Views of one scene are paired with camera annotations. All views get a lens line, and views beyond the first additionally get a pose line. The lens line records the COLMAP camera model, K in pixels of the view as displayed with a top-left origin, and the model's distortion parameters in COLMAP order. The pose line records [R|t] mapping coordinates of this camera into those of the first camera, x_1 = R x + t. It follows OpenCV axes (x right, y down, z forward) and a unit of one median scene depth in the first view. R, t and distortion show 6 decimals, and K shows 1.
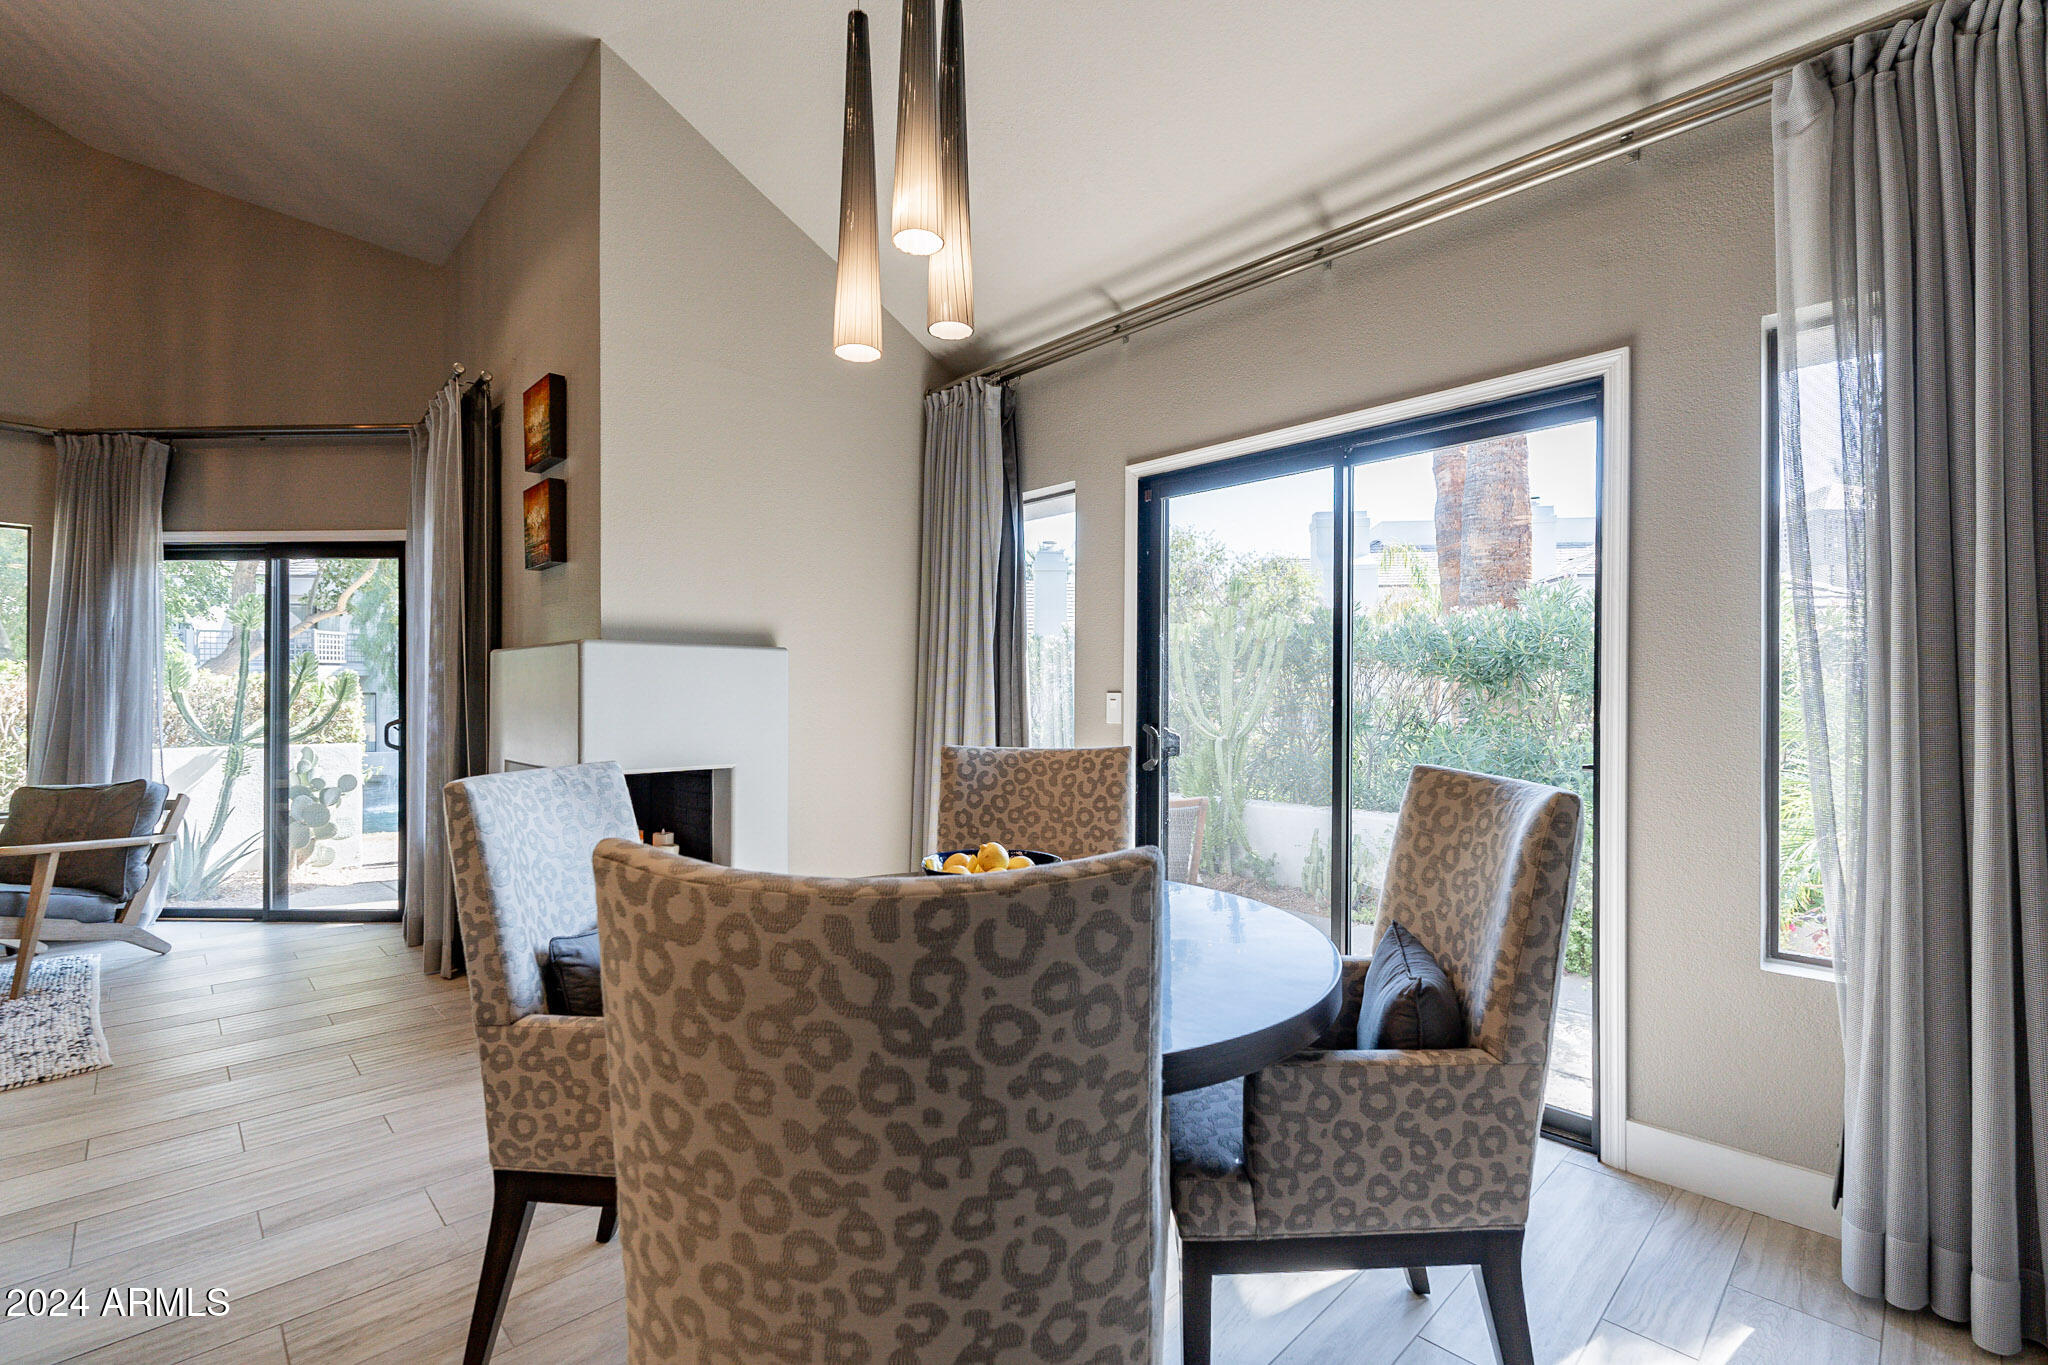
lens RADIAL K [[905.1, 0, 1021.4], [0, 905.1, 690.1], [0, 0, 1]] dist [-0.001250, 0.000322]
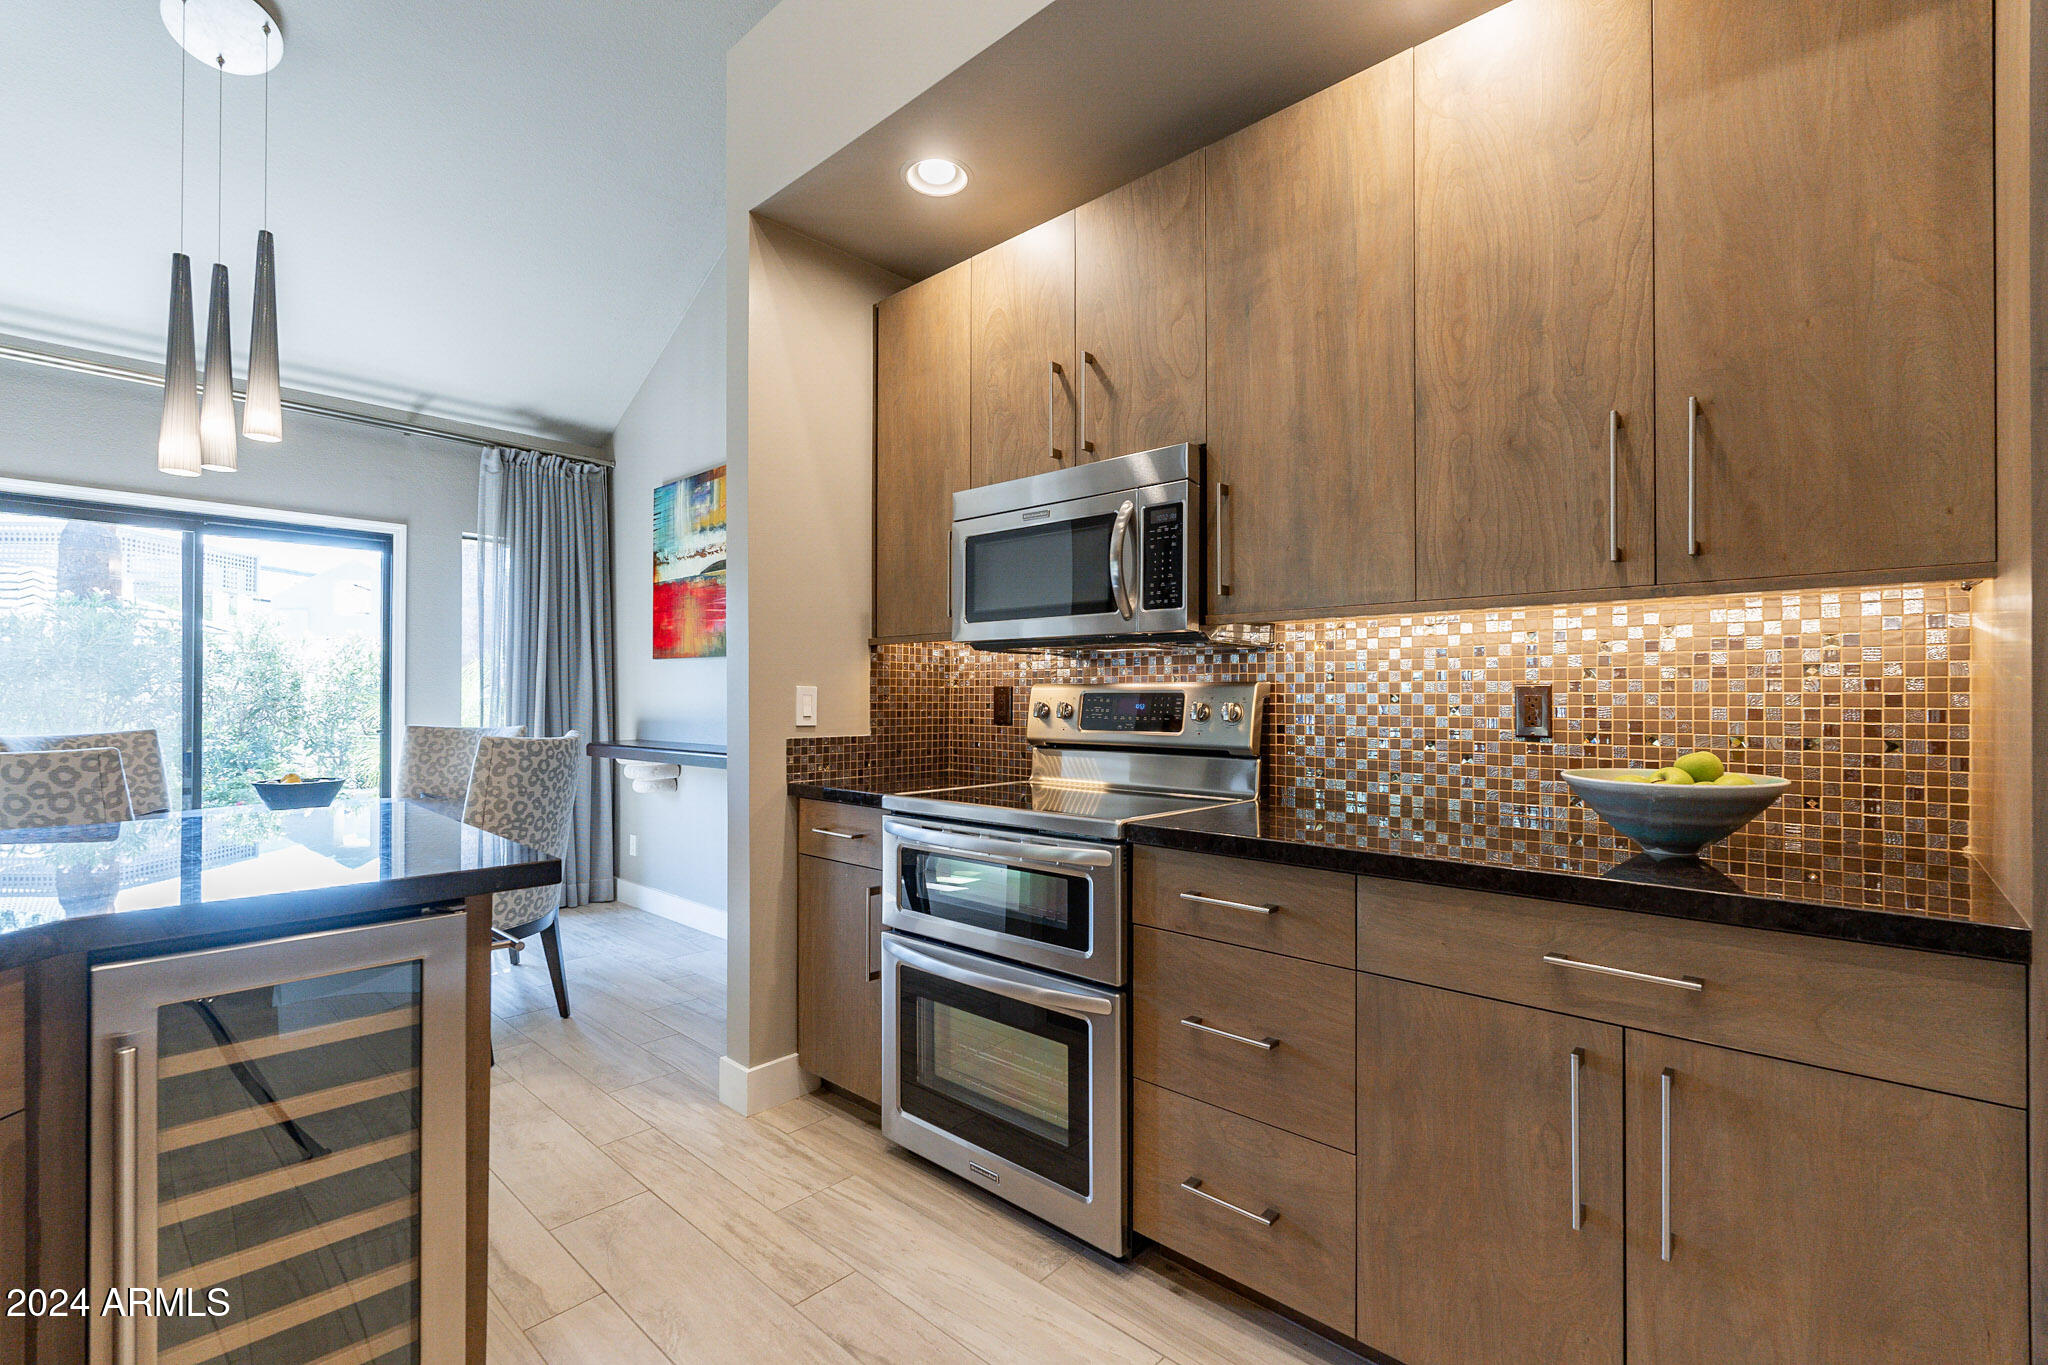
lens RADIAL K [[898.7, 0, 1021.5], [0, 898.7, 691.6], [0, 0, 1]] dist [-0.000941, -0.000202]
pose [[-0.055557, 0.009210, 0.998413, -1.347921], [-0.006297, 0.999934, -0.009575, 0.009228], [-0.998436, -0.006819, -0.055495, -0.266880]]
